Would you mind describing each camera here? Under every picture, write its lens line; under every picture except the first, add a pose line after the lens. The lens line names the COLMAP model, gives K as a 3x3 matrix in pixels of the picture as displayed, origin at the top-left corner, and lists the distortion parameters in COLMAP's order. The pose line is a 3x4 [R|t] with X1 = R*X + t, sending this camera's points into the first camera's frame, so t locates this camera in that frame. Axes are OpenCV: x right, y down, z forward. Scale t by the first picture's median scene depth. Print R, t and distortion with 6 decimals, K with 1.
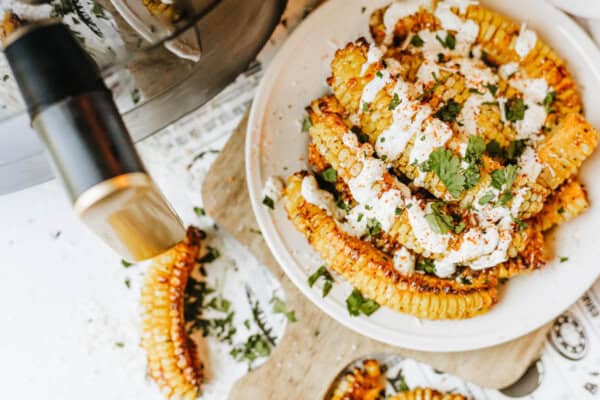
lens RADIAL K [[958.8, 0, 318.1], [0, 958.8, 189.0], [0, 0, 1]] dist [0.027634, -0.090386]
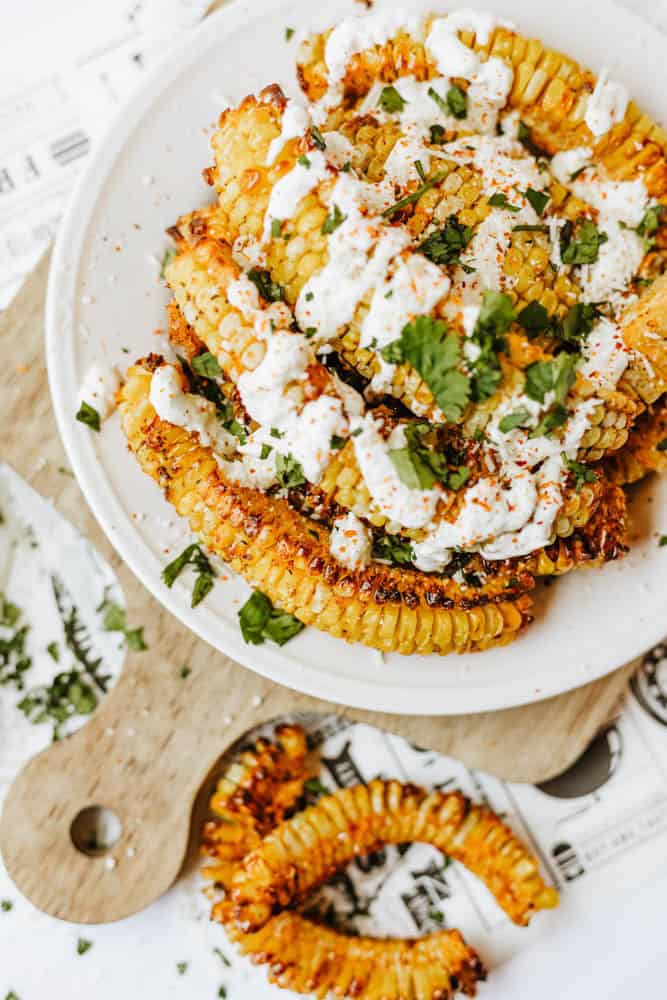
lens RADIAL K [[1548.7, 0, 333.5], [0, 1548.7, 500.0], [0, 0, 1]] dist [0.010945, 0.059027]
pose [[0.999409, 0.019627, 0.028211, 0.056628], [-0.021727, 0.996857, 0.076179, -0.007459], [-0.026627, -0.076747, 0.996695, 0.187638]]
